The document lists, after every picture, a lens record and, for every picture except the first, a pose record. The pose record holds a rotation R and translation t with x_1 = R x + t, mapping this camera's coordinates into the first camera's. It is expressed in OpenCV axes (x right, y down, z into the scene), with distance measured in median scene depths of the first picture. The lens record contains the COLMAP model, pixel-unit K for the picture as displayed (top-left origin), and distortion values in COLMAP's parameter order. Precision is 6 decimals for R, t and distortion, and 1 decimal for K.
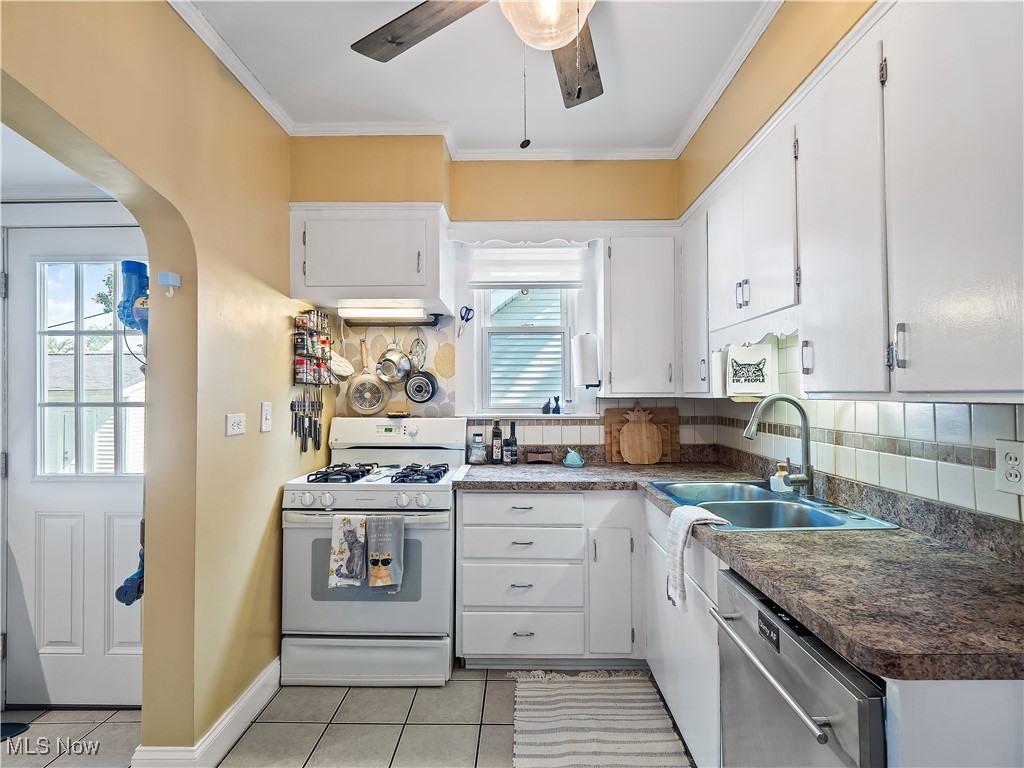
lens RADIAL K [[495.1, 0, 512.0], [0, 495.1, 384.0], [0, 0, 1]] dist [0.000116, -0.001584]
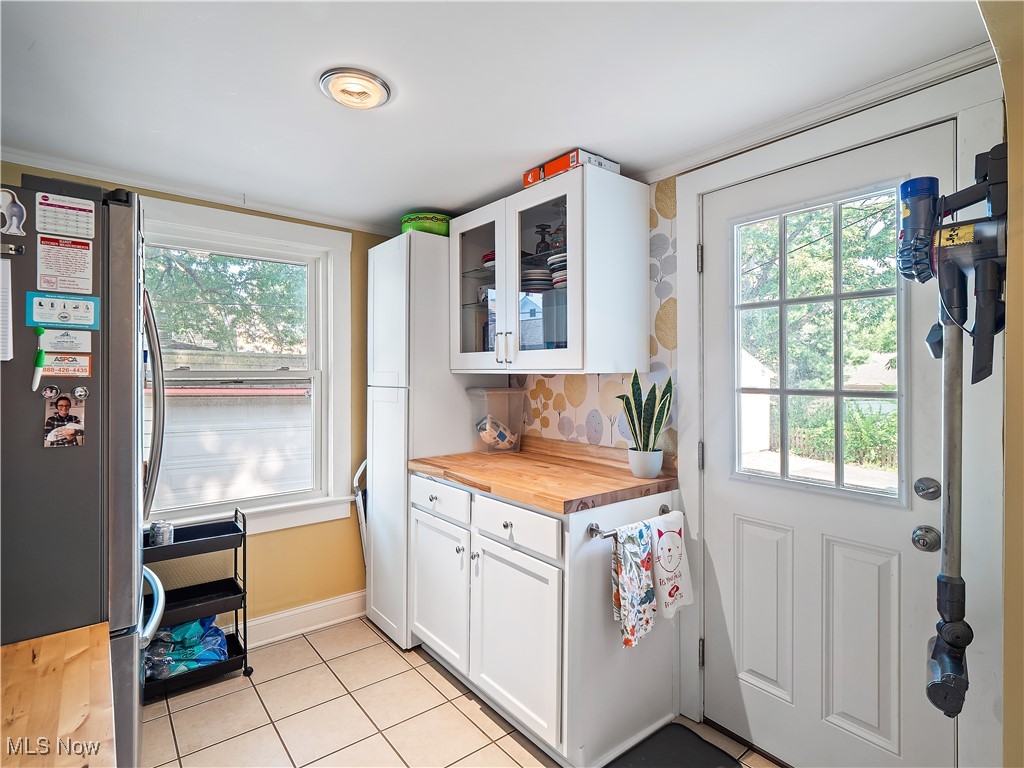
lens RADIAL K [[518.3, 0, 516.0], [0, 518.3, 371.3], [0, 0, 1]] dist [0.002129, -0.000979]
pose [[0.633592, 0.002409, -0.773664, -0.479620], [0.007510, 0.999929, 0.009263, -0.002690], [0.773631, -0.011679, 0.633529, 0.122685]]
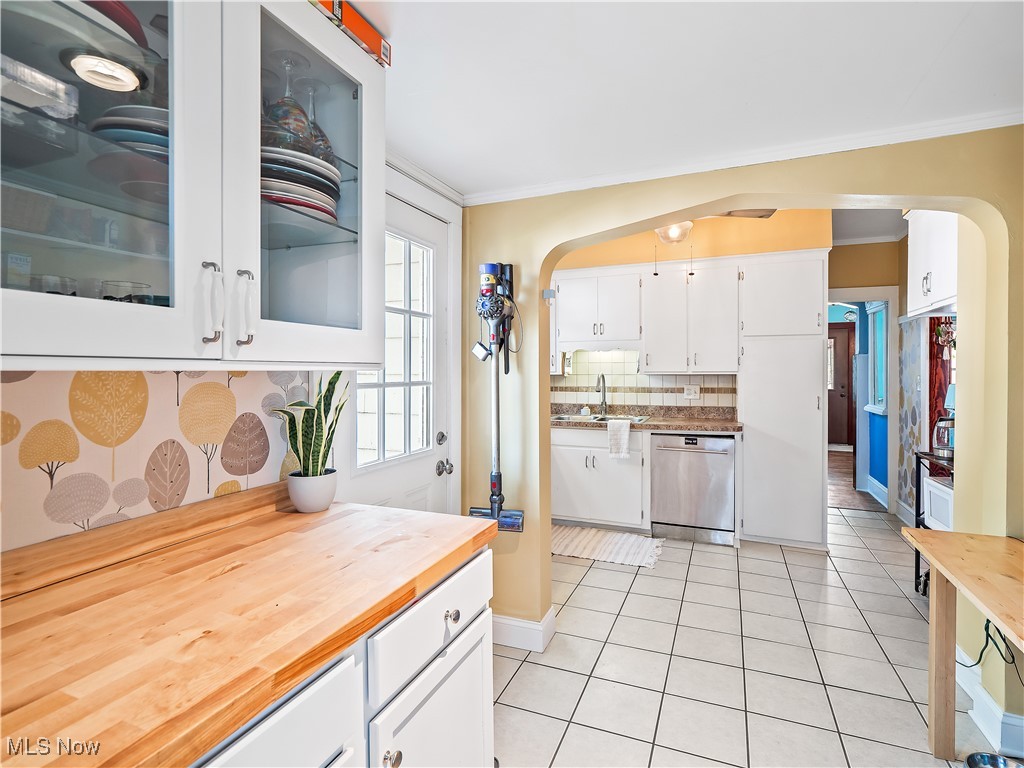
lens RADIAL K [[514.3, 0, 485.3], [0, 514.3, 377.1], [0, 0, 1]] dist [-0.002462, -0.000830]
pose [[0.413656, -0.009923, 0.910379, -1.602405], [-0.014938, 0.999732, 0.017685, 0.005683], [-0.910310, -0.020915, 0.413397, 0.405626]]
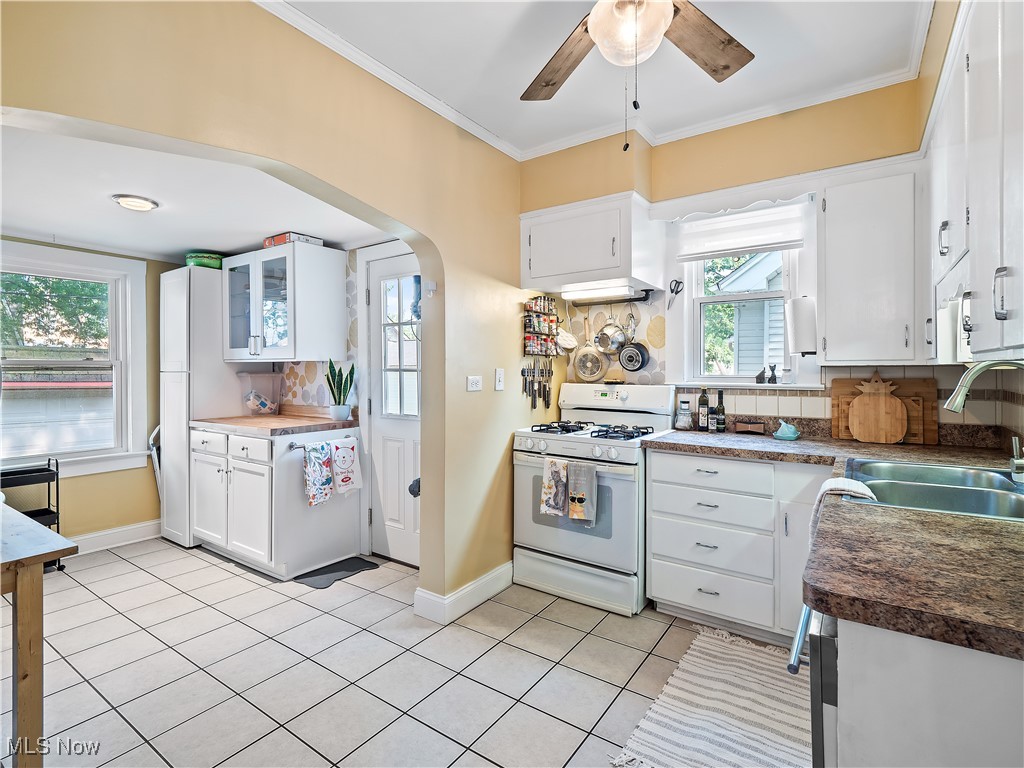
lens RADIAL K [[491.8, 0, 513.9], [0, 491.8, 368.7], [0, 0, 1]] dist [0.000268, -0.001857]
pose [[0.830148, 0.001675, -0.557540, 0.269810], [0.009623, 0.999803, 0.017332, 0.013836], [0.557459, -0.019753, 0.829969, -0.081754]]
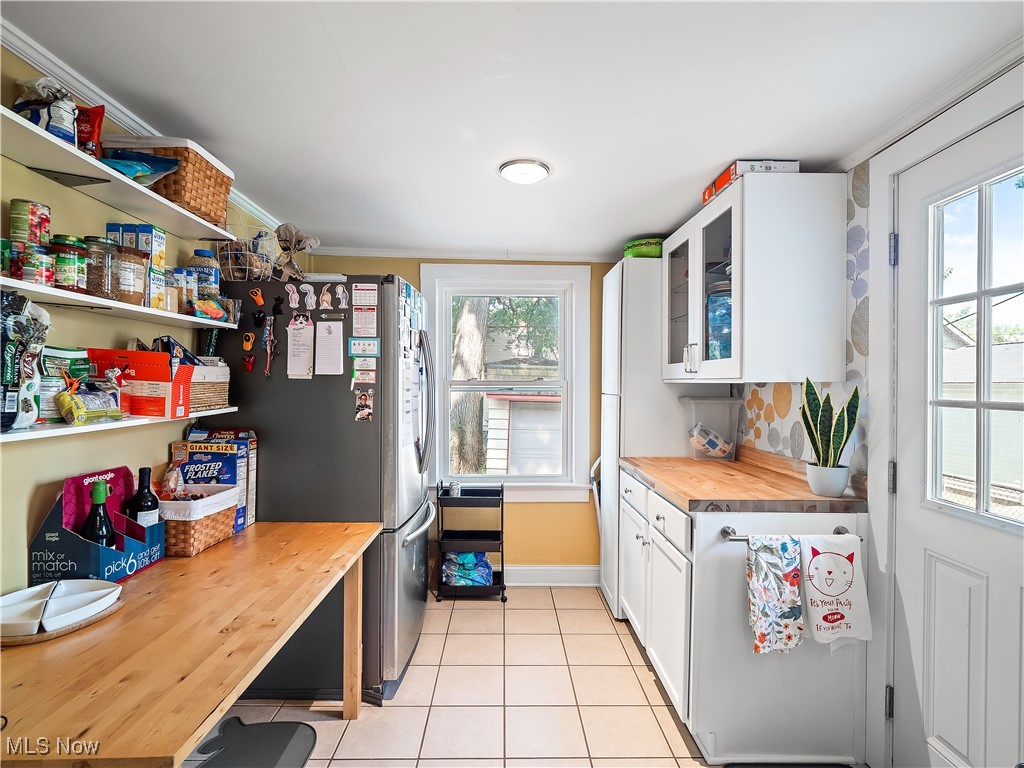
lens RADIAL K [[510.2, 0, 515.5], [0, 510.2, 390.4], [0, 0, 1]] dist [-0.002312, -0.000449]
pose [[0.033519, 0.017619, -0.999283, -0.222247], [0.010762, 0.999780, 0.017989, 0.003802], [0.999380, -0.011357, 0.033322, 0.352840]]
